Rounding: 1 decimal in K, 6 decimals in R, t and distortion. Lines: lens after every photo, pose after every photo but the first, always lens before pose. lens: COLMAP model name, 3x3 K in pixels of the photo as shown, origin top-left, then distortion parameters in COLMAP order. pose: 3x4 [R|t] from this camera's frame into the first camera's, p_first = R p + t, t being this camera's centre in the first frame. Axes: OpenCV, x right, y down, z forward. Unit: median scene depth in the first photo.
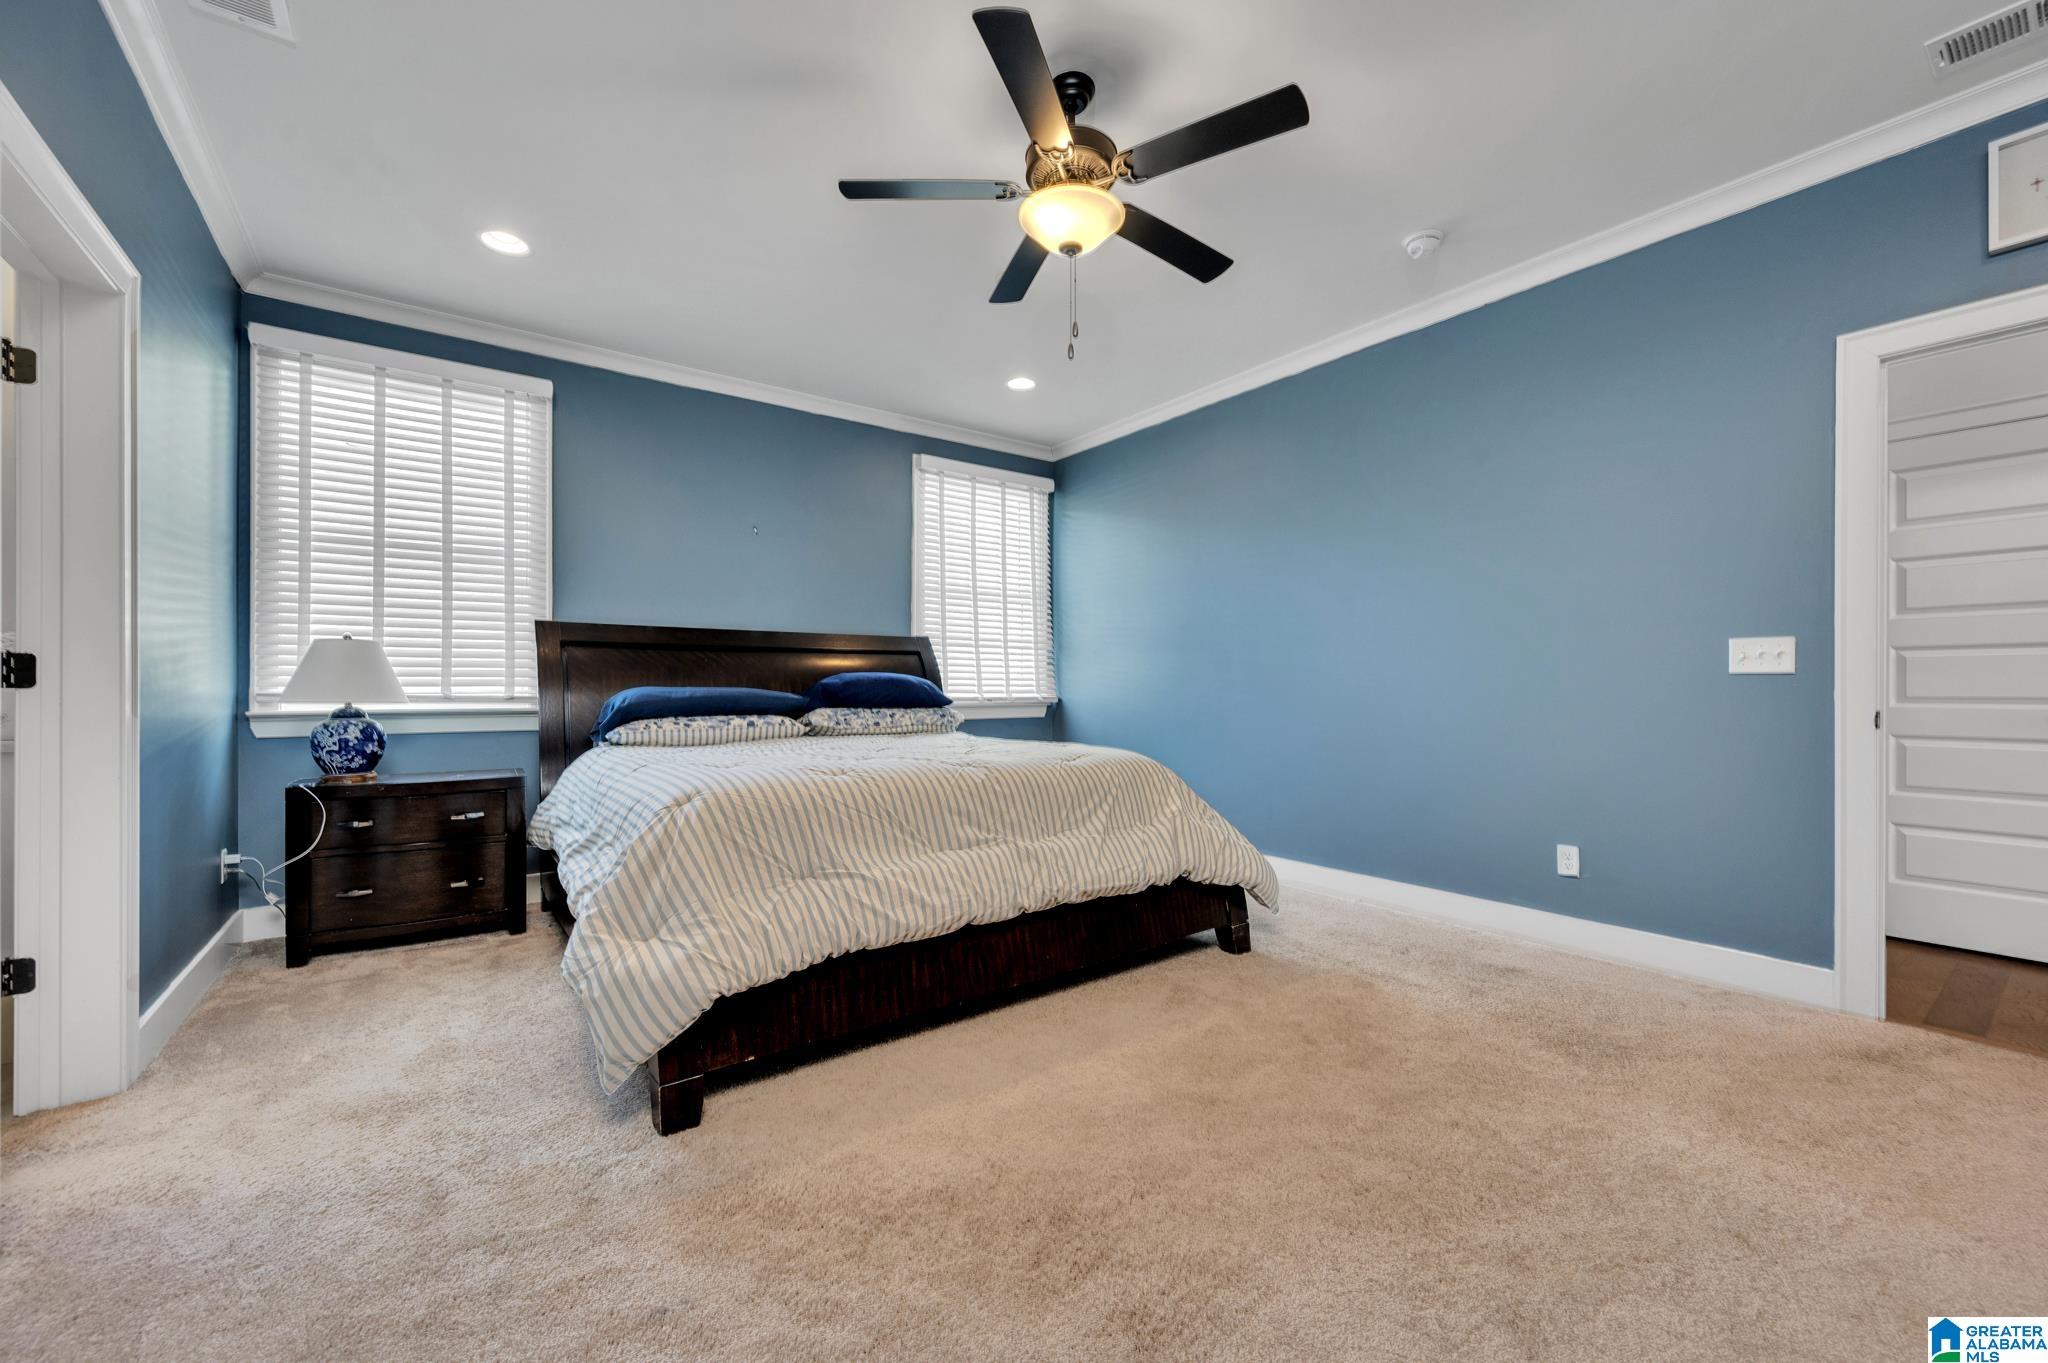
lens RADIAL K [[805.7, 0, 1032.3], [0, 805.7, 683.1], [0, 0, 1]] dist [-0.003650, -0.000461]
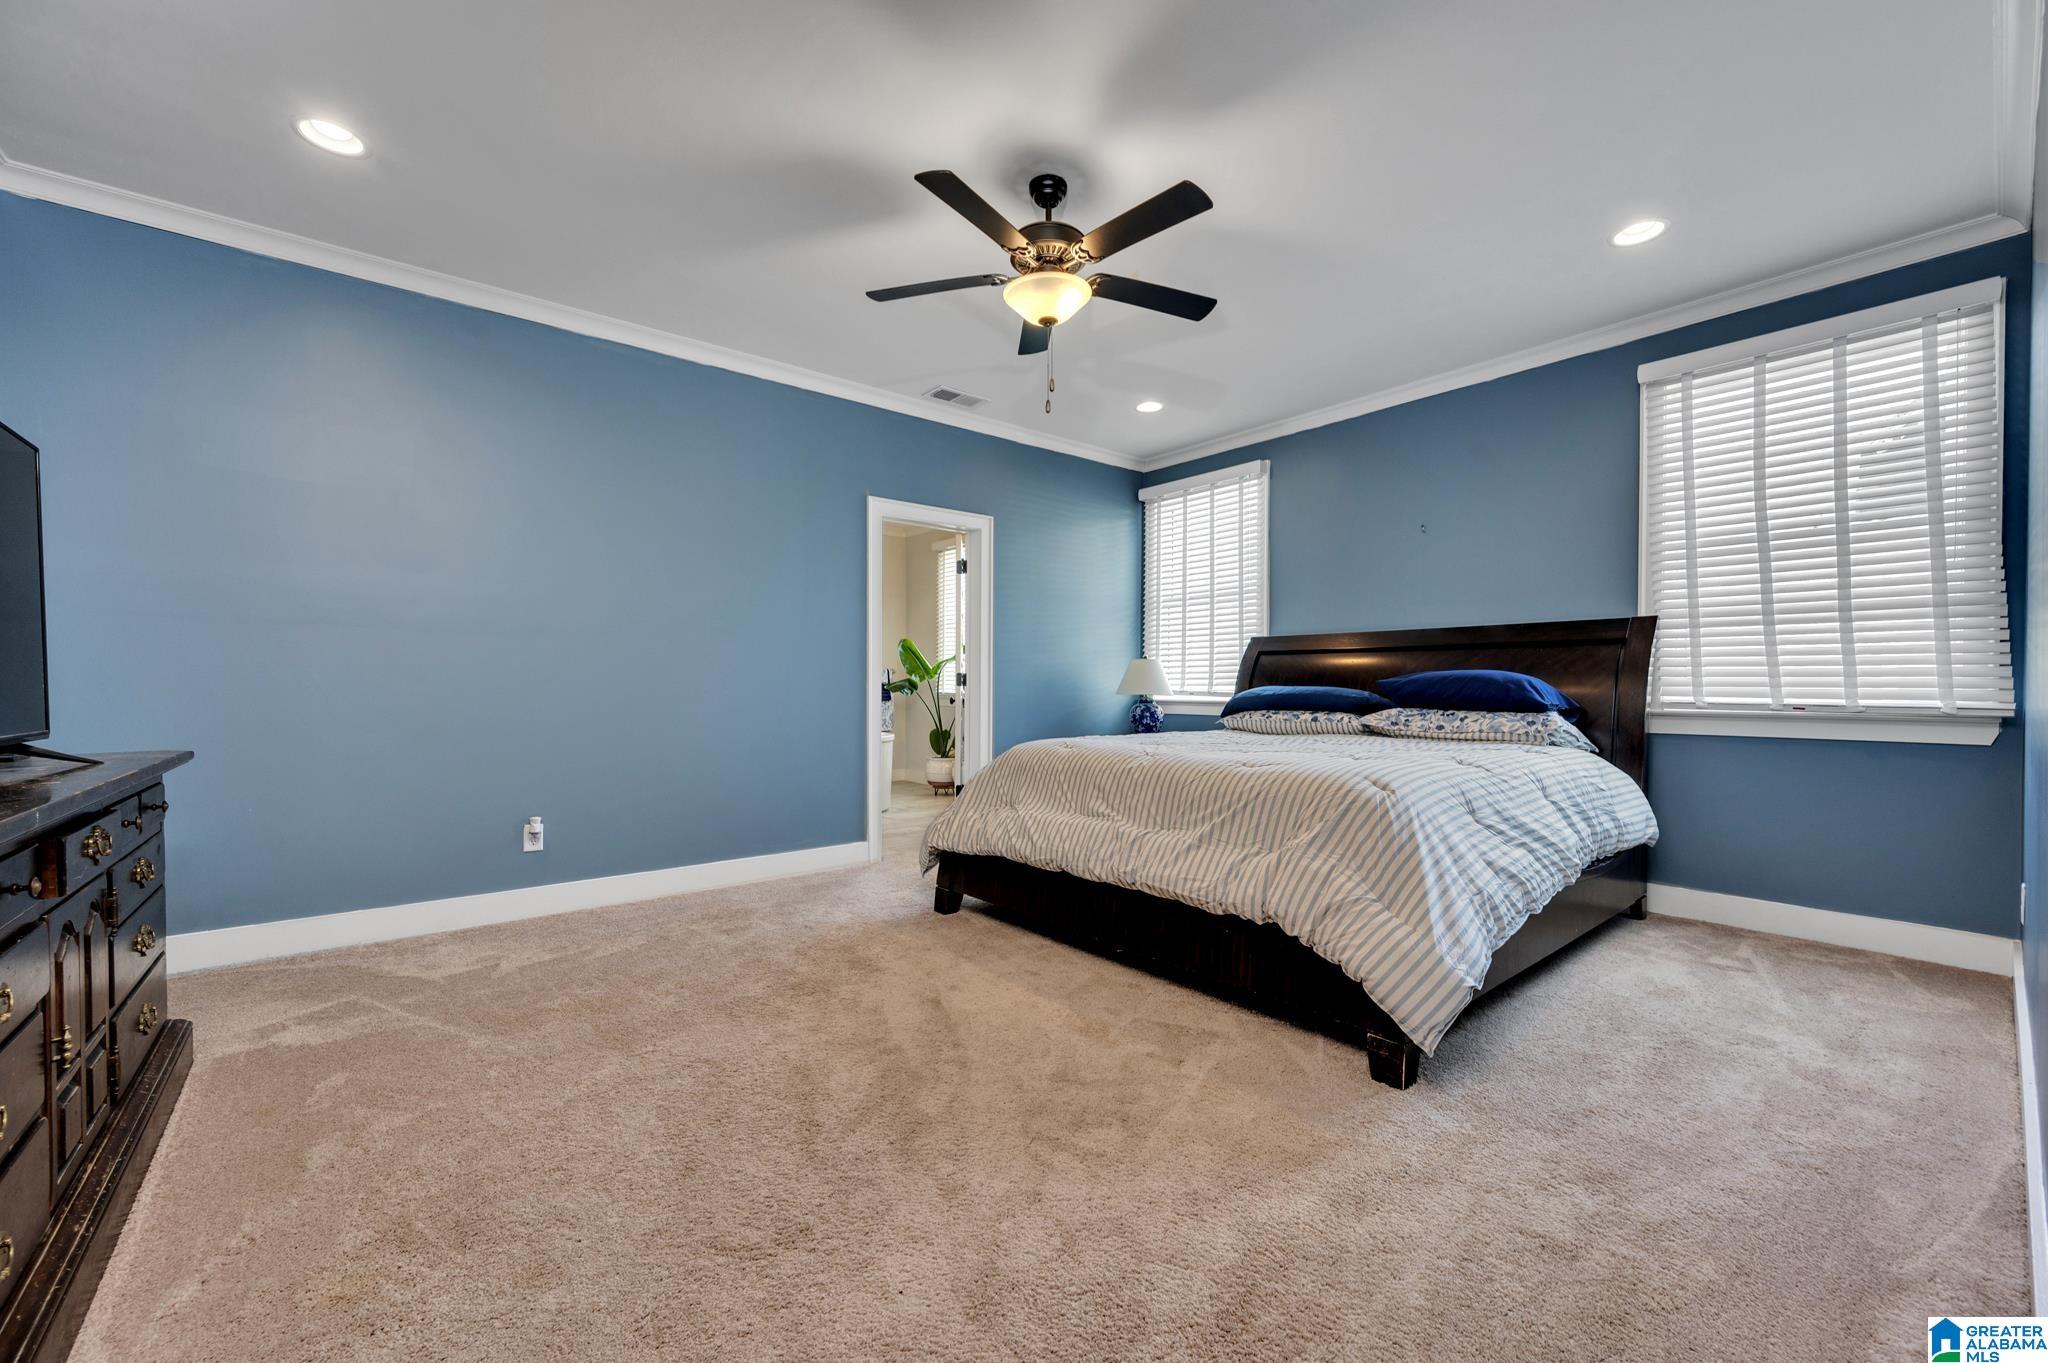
lens RADIAL K [[805.7, 0, 1031.3], [0, 805.7, 691.3], [0, 0, 1]] dist [-0.003650, -0.000461]
pose [[0.055080, 0.005686, -0.998466, 0.674130], [0.003704, 0.999976, 0.005899, 0.003765], [0.998475, -0.004023, 0.055058, 0.497332]]
